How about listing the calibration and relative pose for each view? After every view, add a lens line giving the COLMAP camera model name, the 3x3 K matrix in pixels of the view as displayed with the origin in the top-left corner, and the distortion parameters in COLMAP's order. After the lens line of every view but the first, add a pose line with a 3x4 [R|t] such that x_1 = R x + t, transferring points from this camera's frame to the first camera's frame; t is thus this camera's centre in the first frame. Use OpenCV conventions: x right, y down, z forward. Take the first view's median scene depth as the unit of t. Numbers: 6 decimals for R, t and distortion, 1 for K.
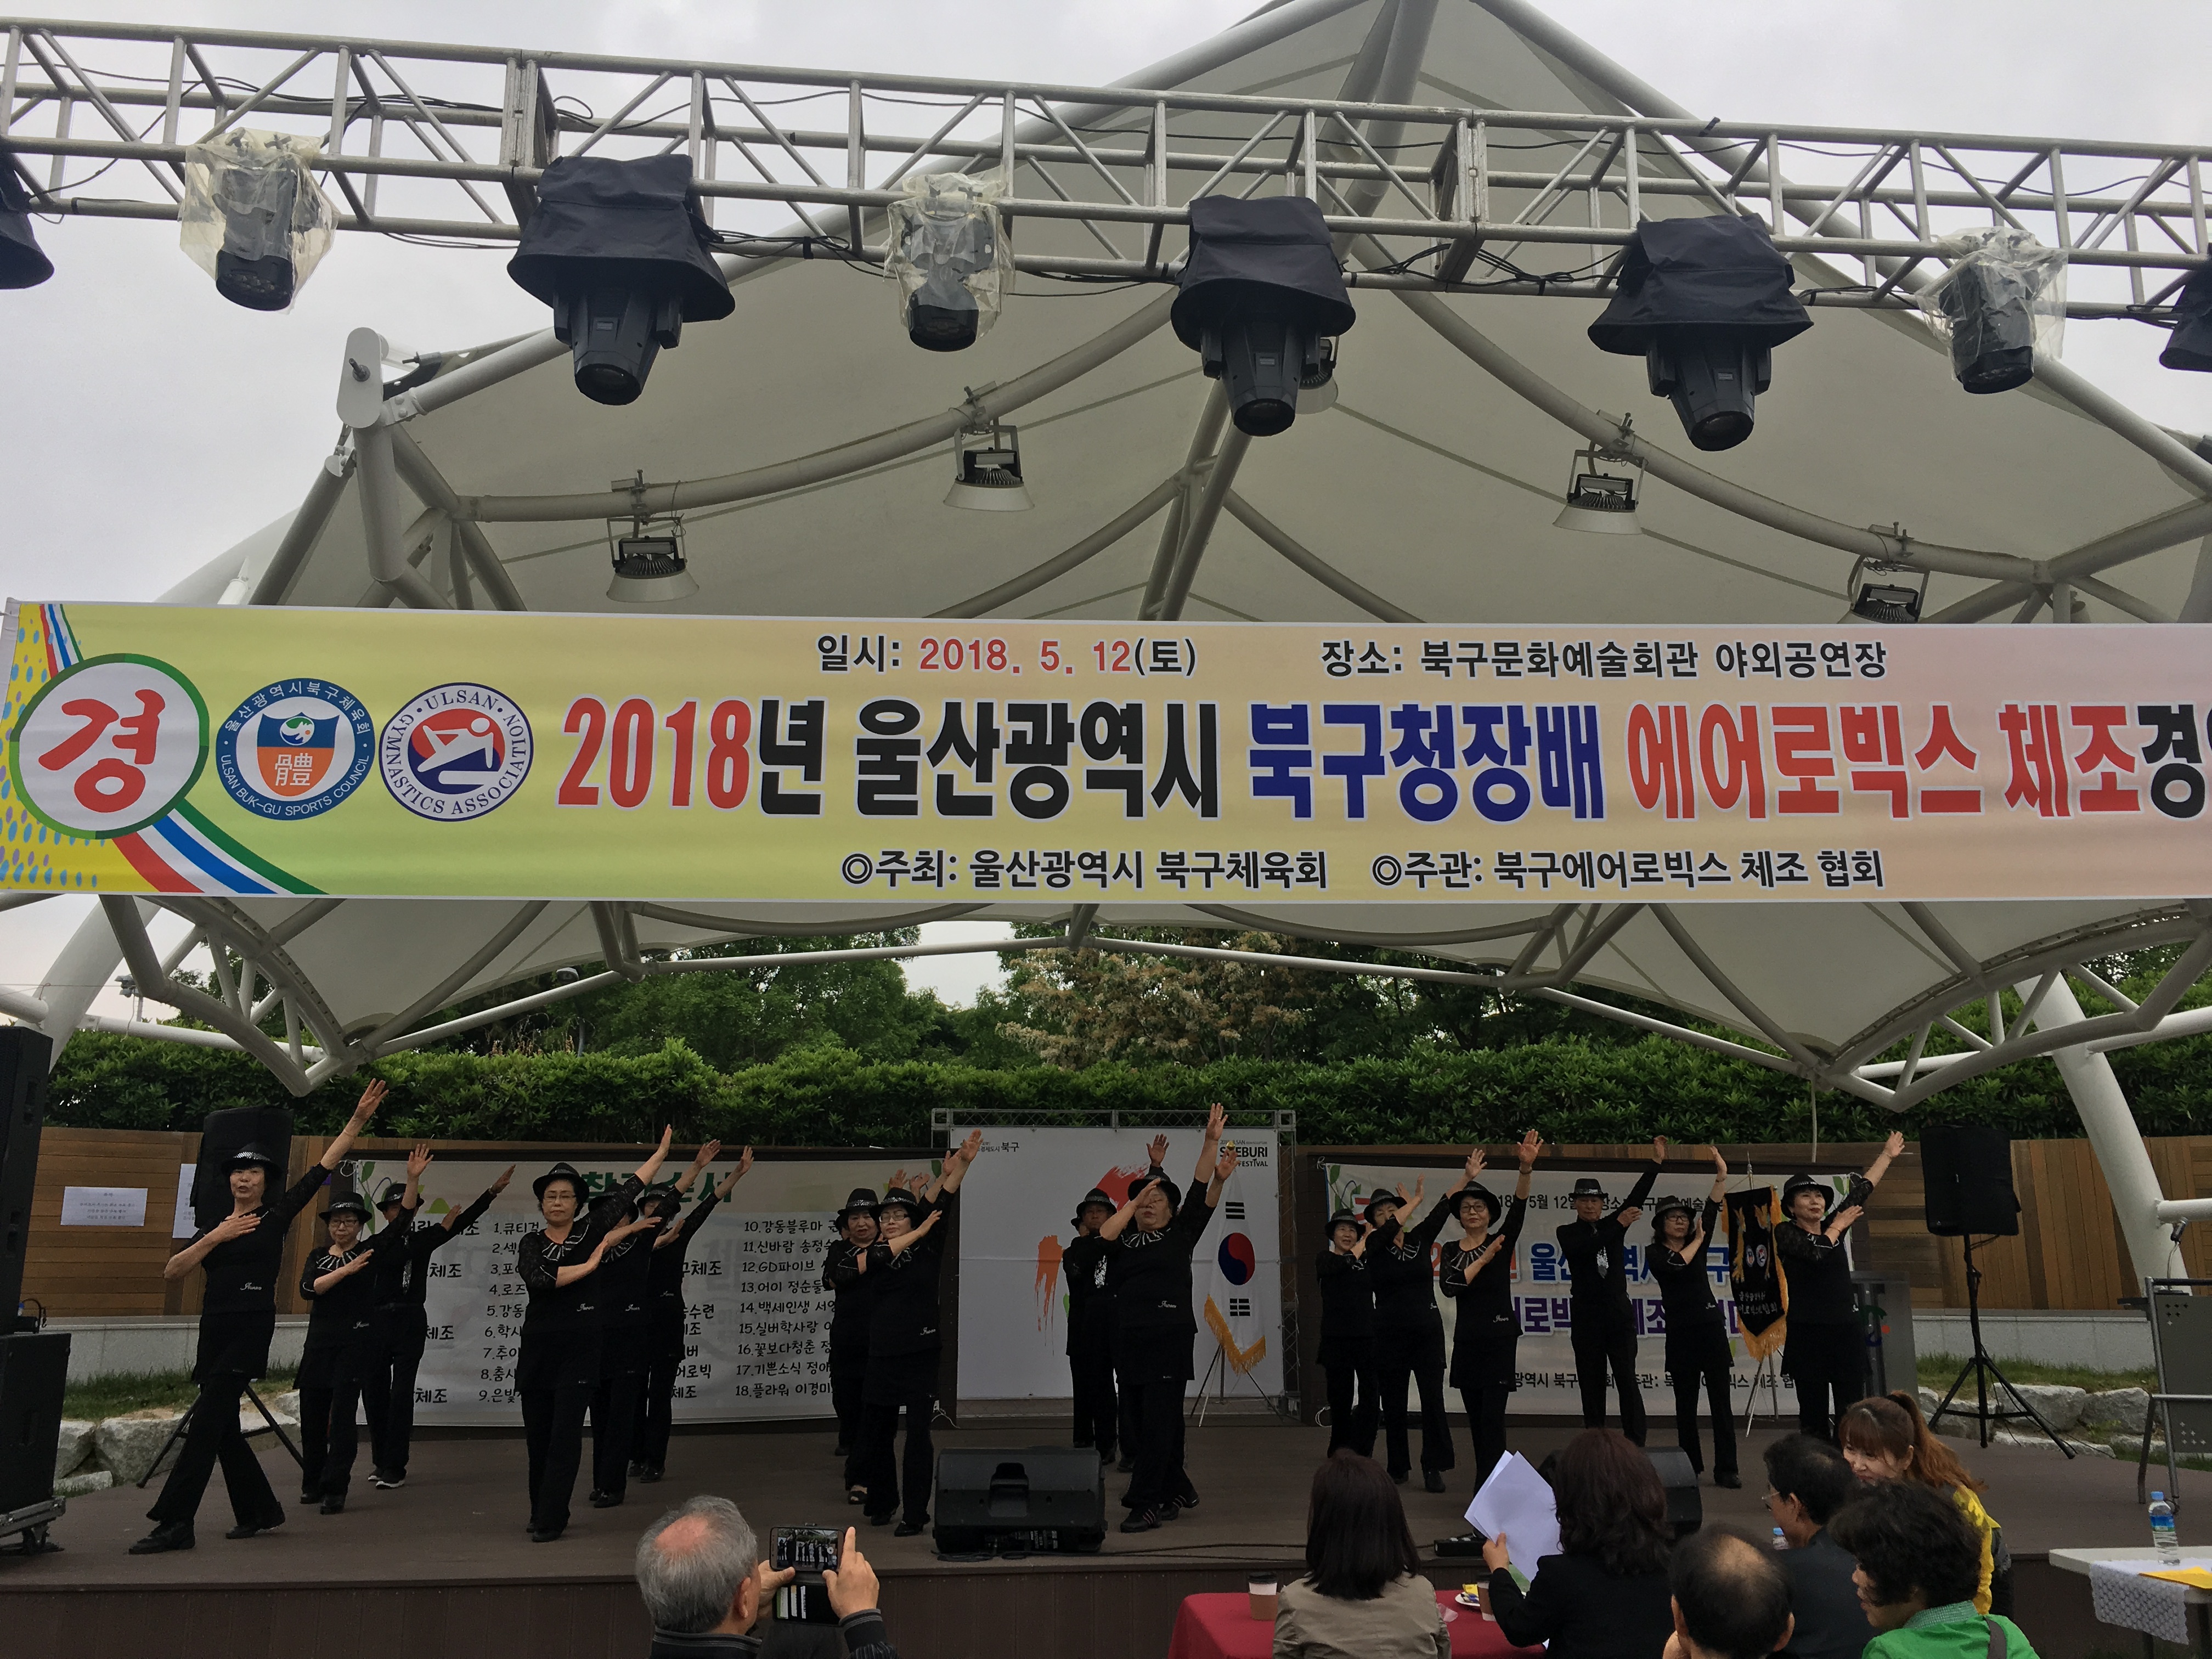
lens RADIAL K [[1843.2, 0, 1106.4], [0, 1843.2, 820.7], [0, 0, 1]] dist [0.040129, 0.003304]
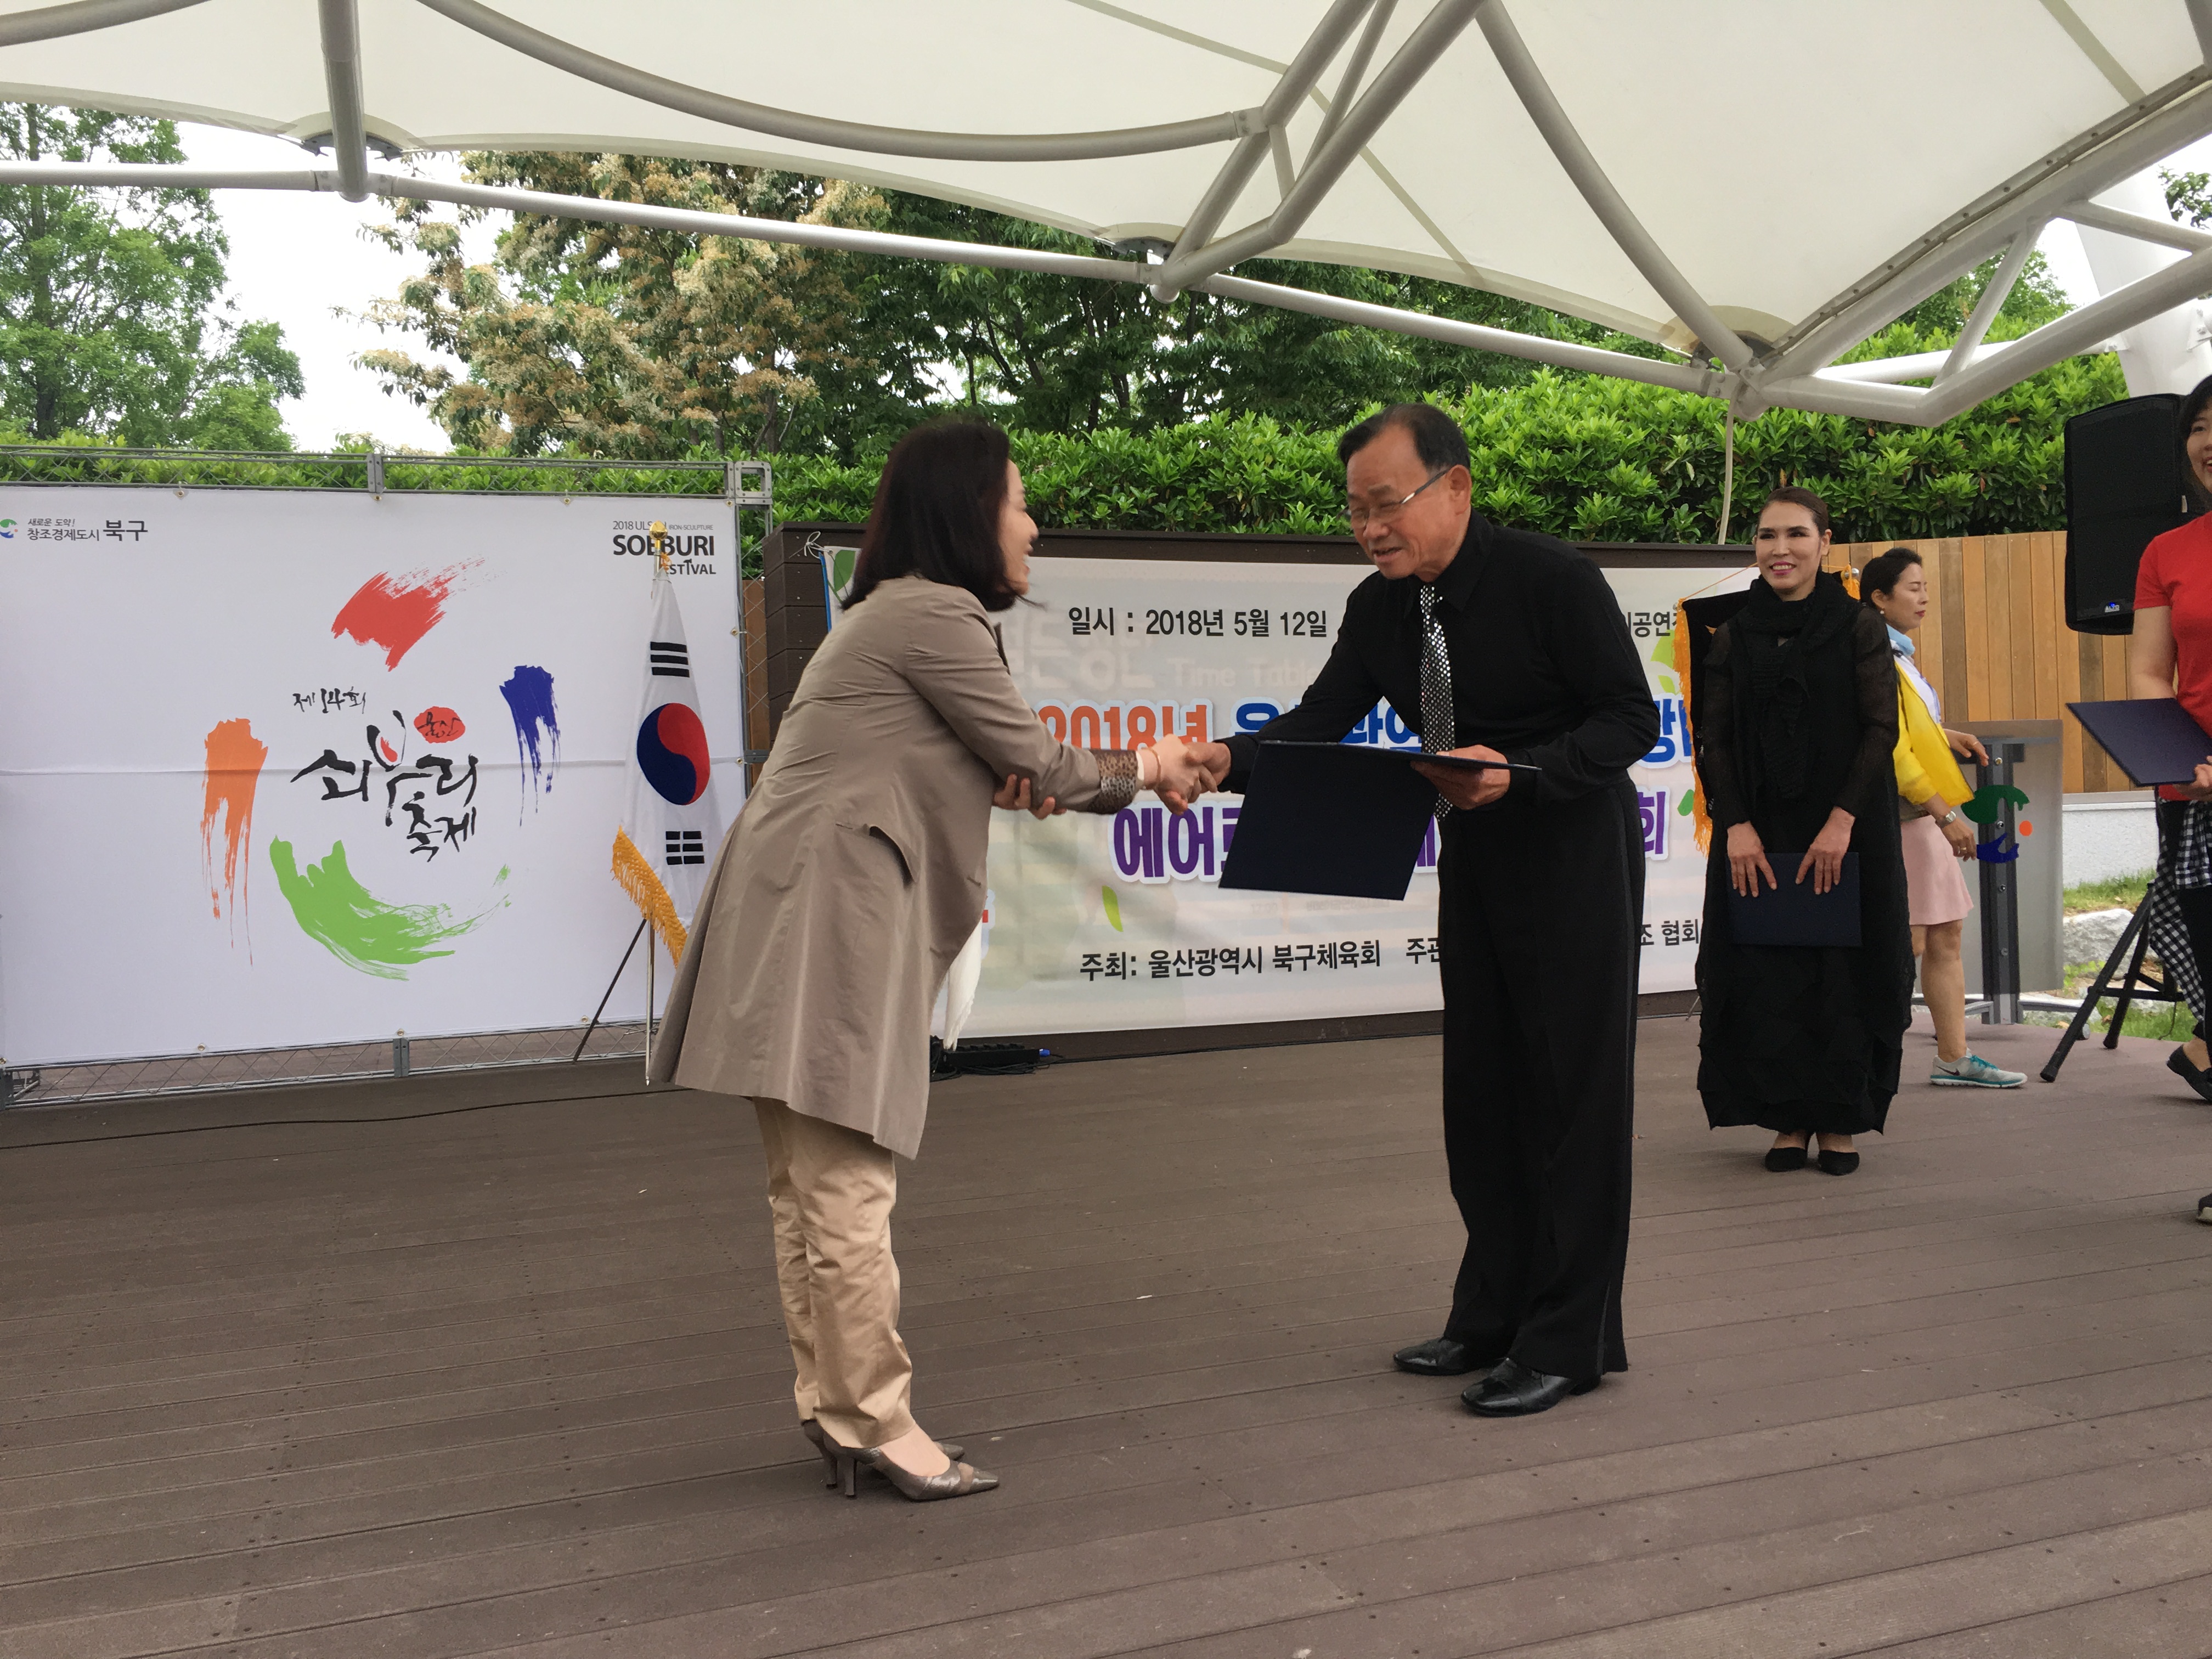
lens RADIAL K [[1843.2, 0, 1113.1], [0, 1843.2, 826.8], [0, 0, 1]] dist [0.040129, 0.003304]
pose [[0.973619, -0.037378, 0.225096, 0.067589], [-0.018311, 0.970512, 0.240358, 0.115796], [-0.227442, -0.238139, 0.944225, 0.431451]]
